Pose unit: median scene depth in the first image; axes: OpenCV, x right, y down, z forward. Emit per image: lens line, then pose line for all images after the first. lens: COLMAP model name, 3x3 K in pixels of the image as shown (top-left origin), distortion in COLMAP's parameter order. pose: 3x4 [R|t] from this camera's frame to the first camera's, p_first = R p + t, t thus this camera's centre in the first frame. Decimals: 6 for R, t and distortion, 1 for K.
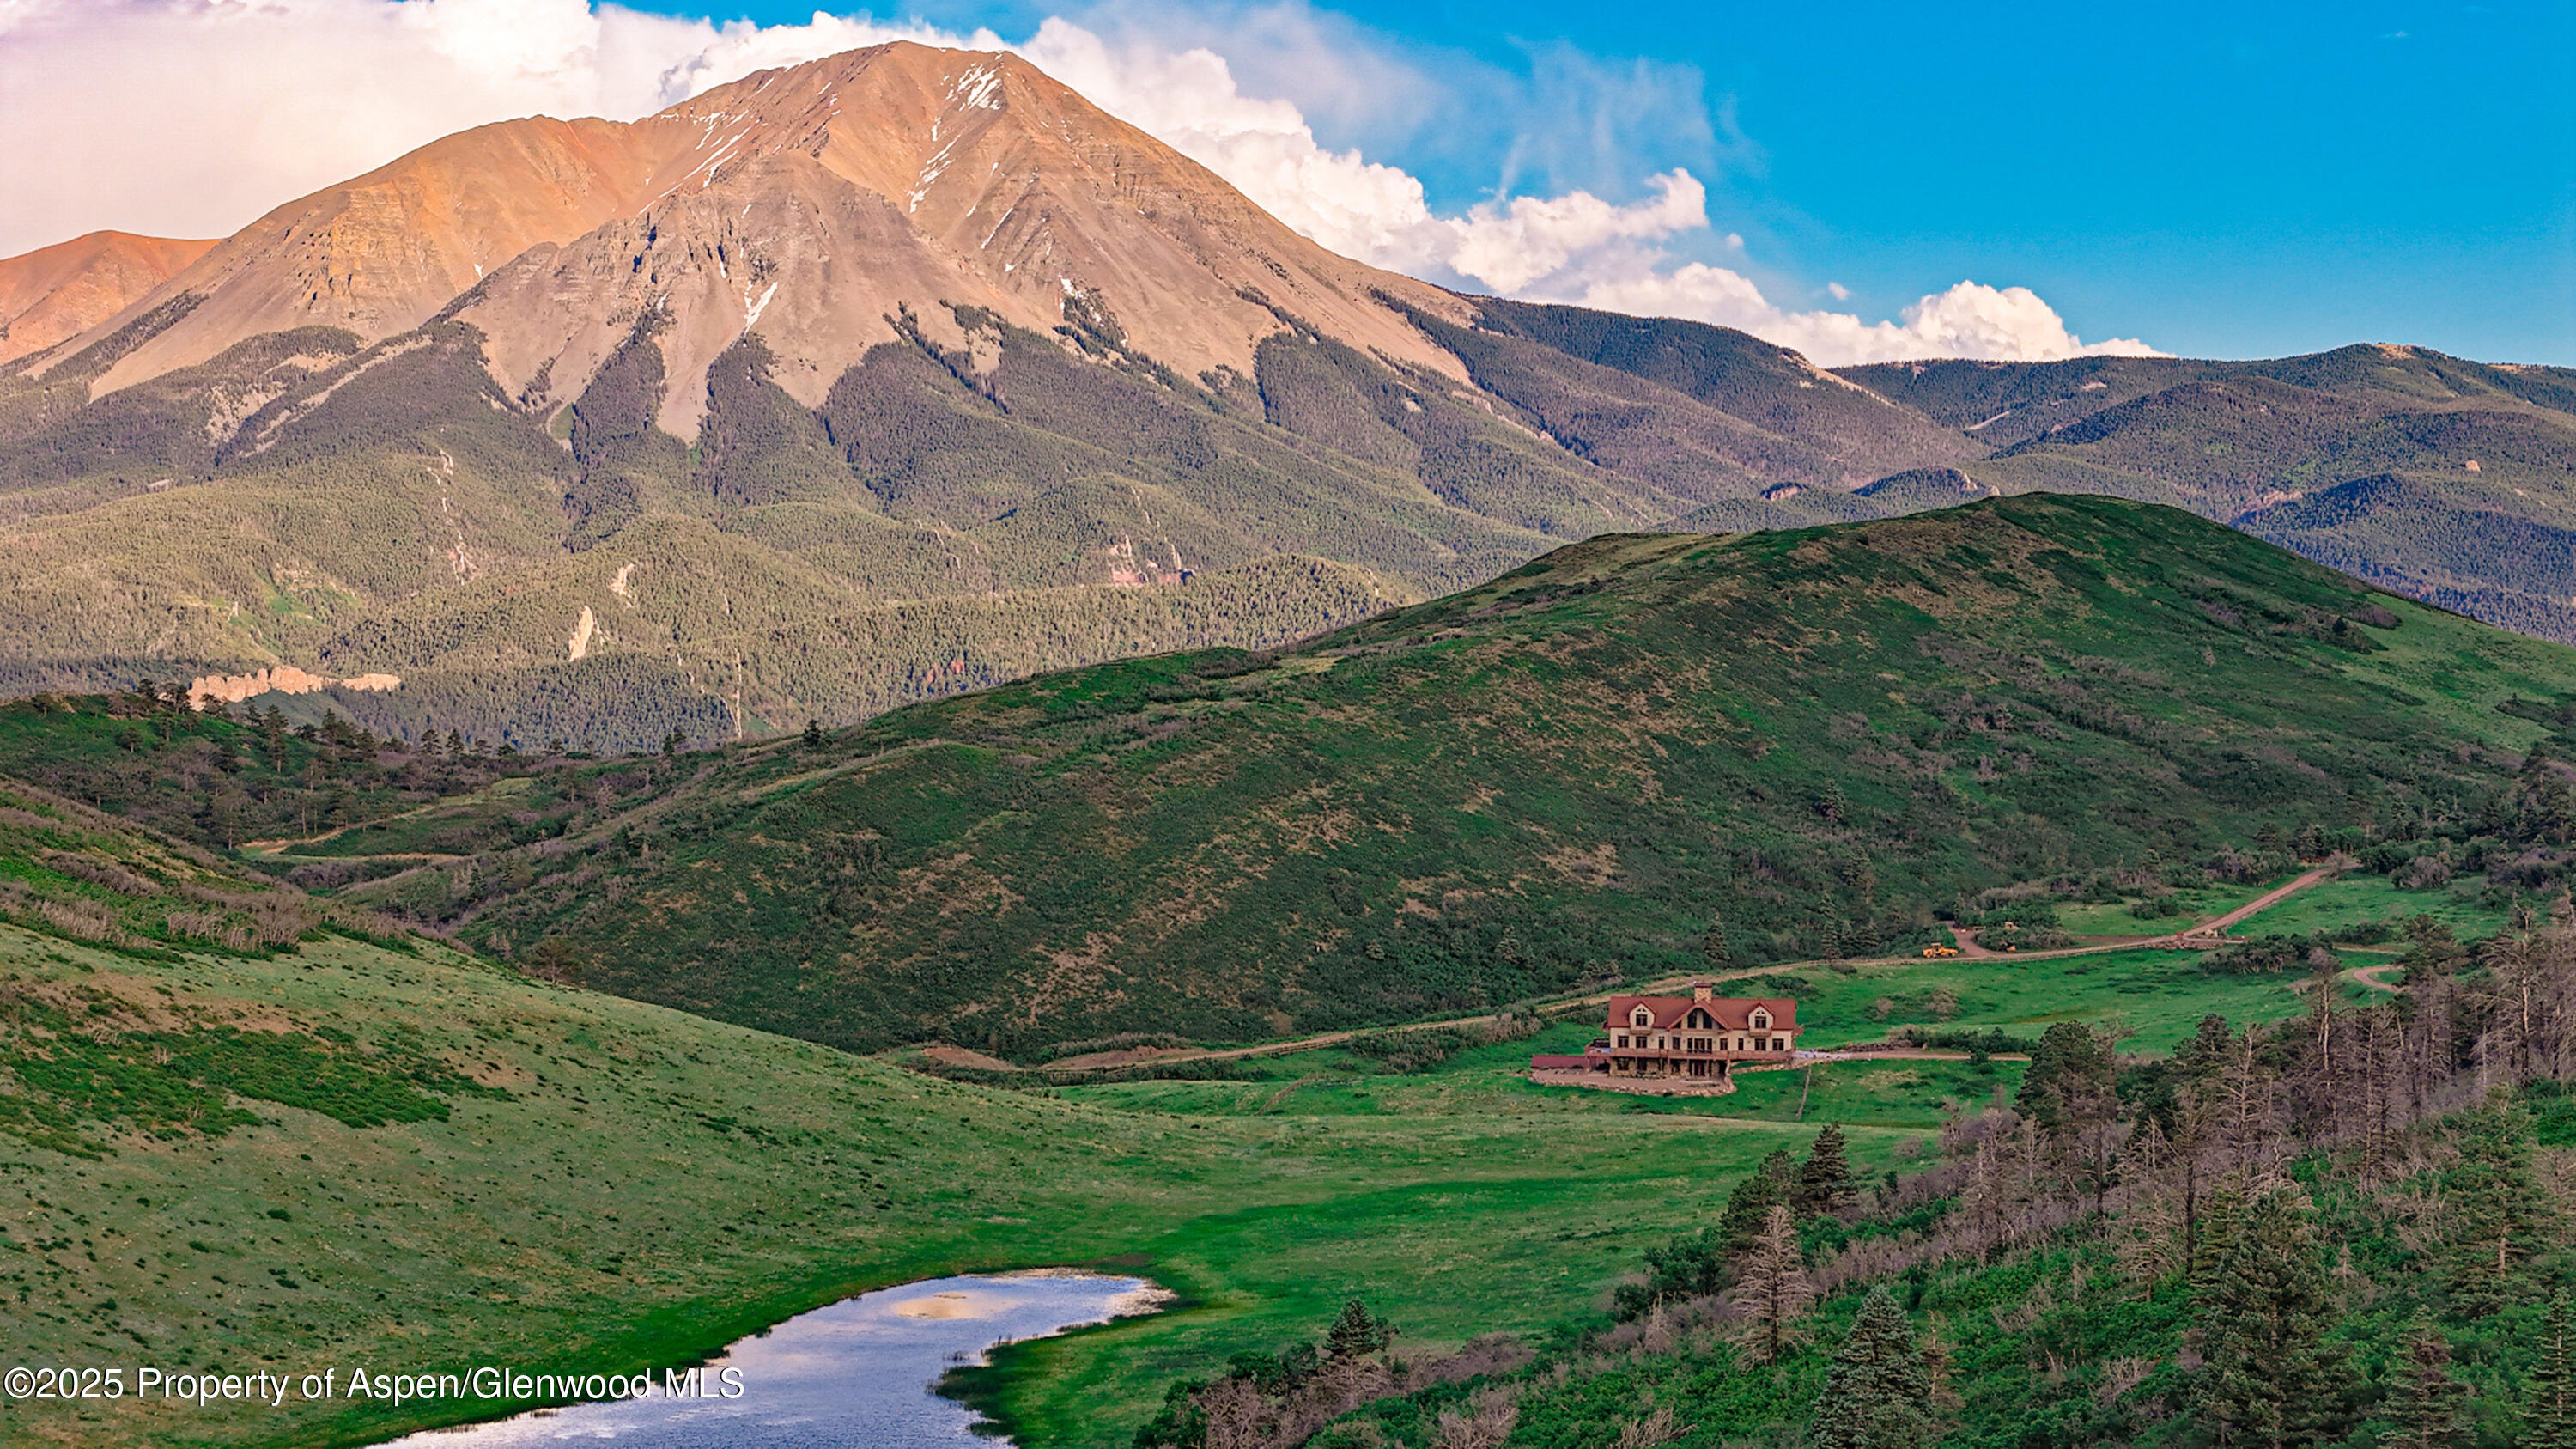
lens RADIAL K [[5327.0, 0, 1227.1], [0, 5327.0, 531.7], [0, 0, 1]] dist [-0.128742, 0.440108]
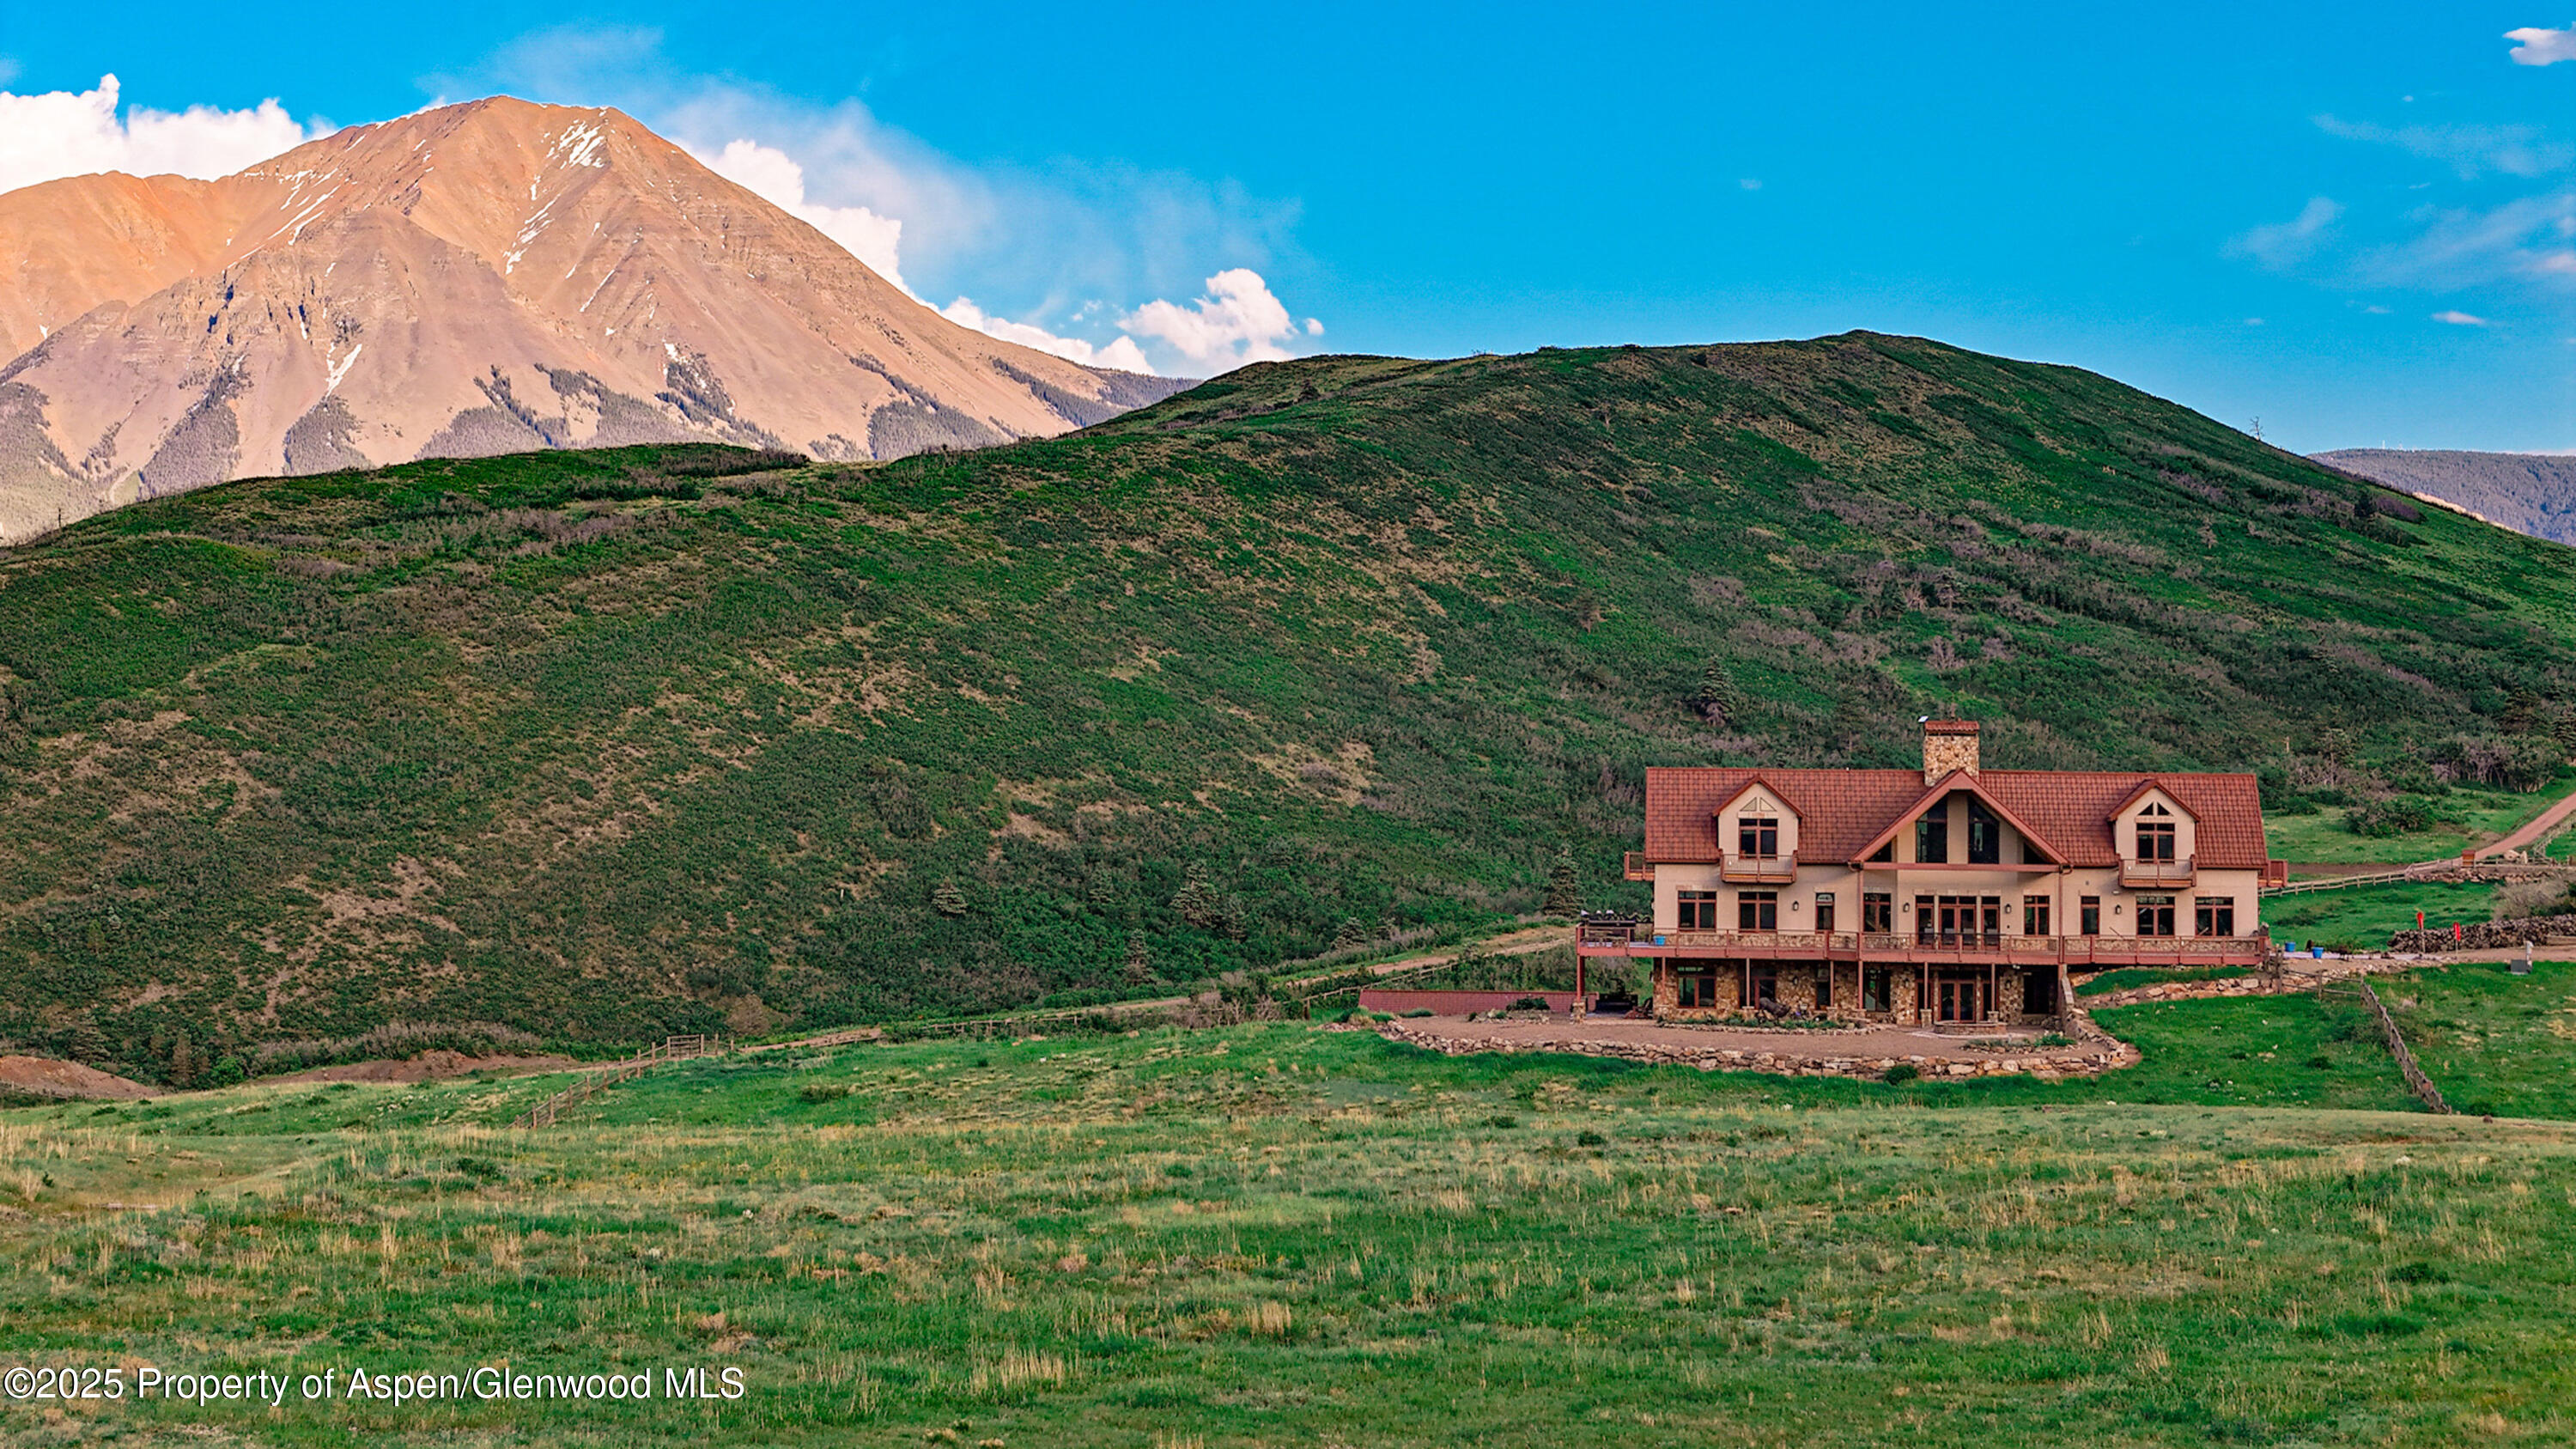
lens RADIAL K [[5327.0, 0, 1227.1], [0, 5327.0, 531.7], [0, 0, 1]] dist [-0.128742, 0.440108]
pose [[0.997517, 0.004468, 0.070290, 0.014895], [-0.002930, 0.999754, -0.021966, 0.044648], [-0.070371, 0.021706, 0.997285, 0.386447]]
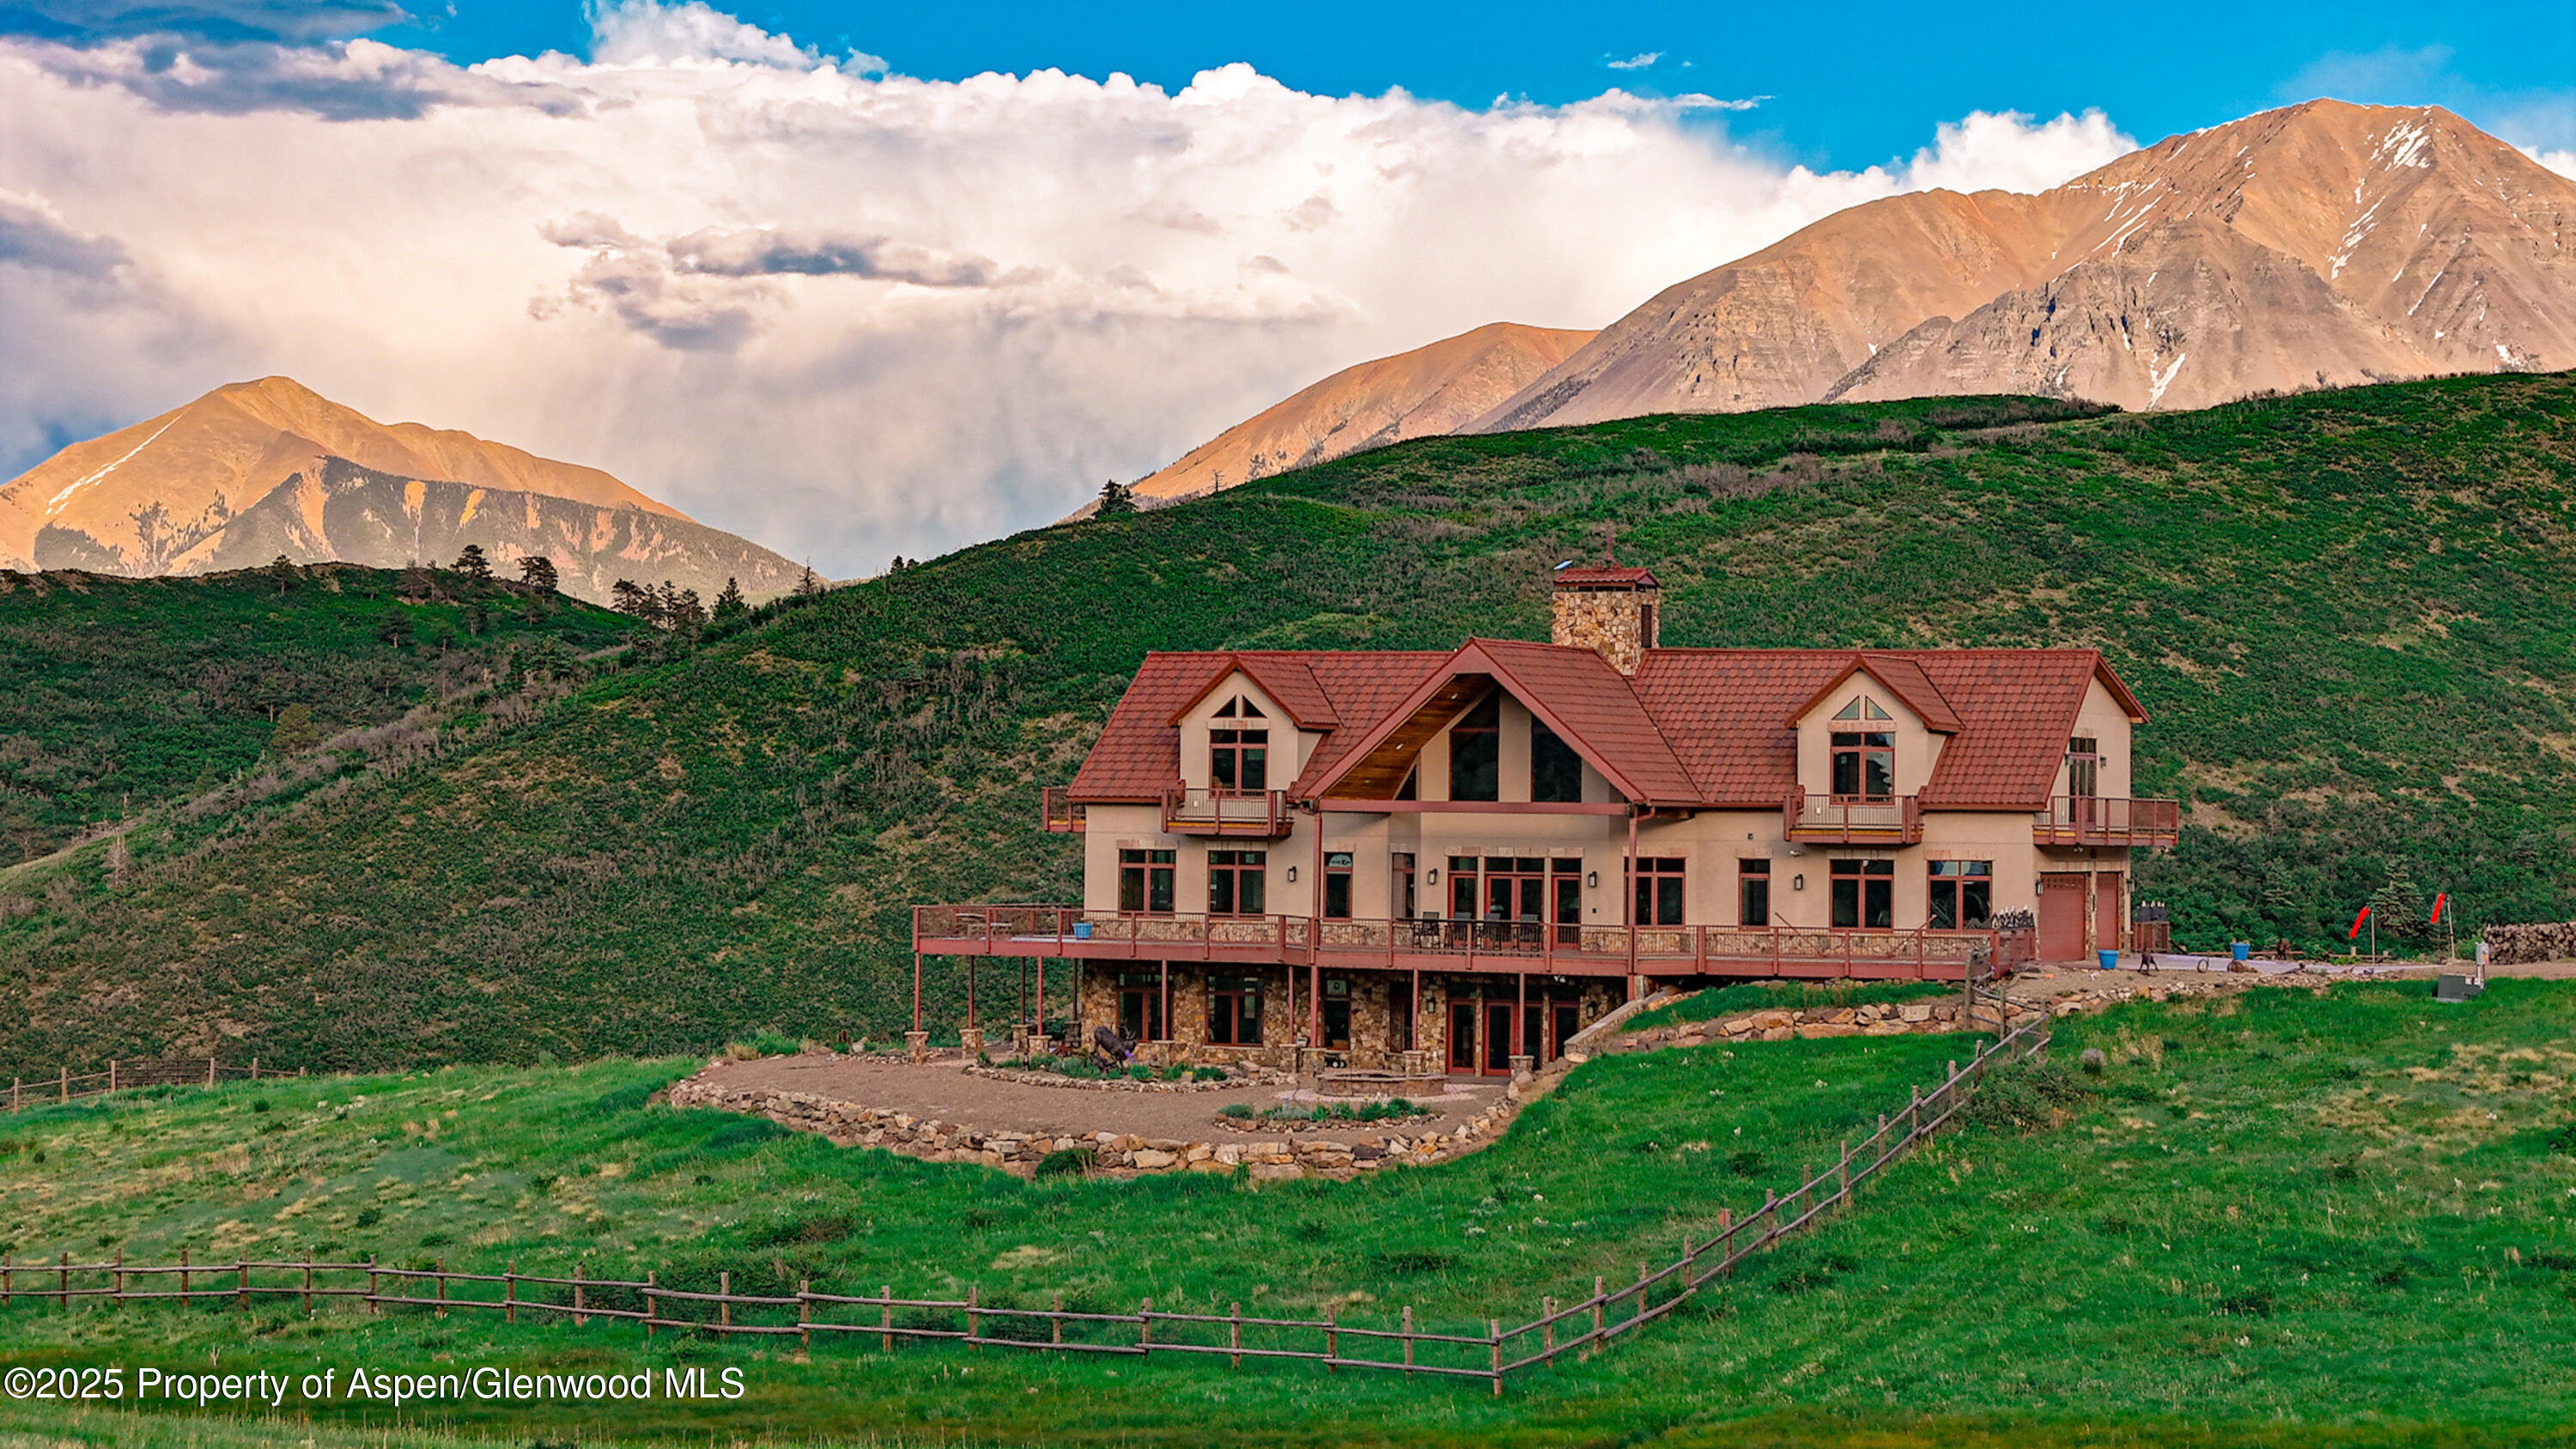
lens RADIAL K [[5317.3, 0, 1446.0], [0, 5317.3, 267.5], [0, 0, 1]] dist [-0.030197, 0.234679]
pose [[0.971424, -0.025049, -0.236023, 0.070396], [0.007525, 0.997166, -0.074855, 0.048665], [0.237230, 0.070940, 0.968860, 0.452210]]
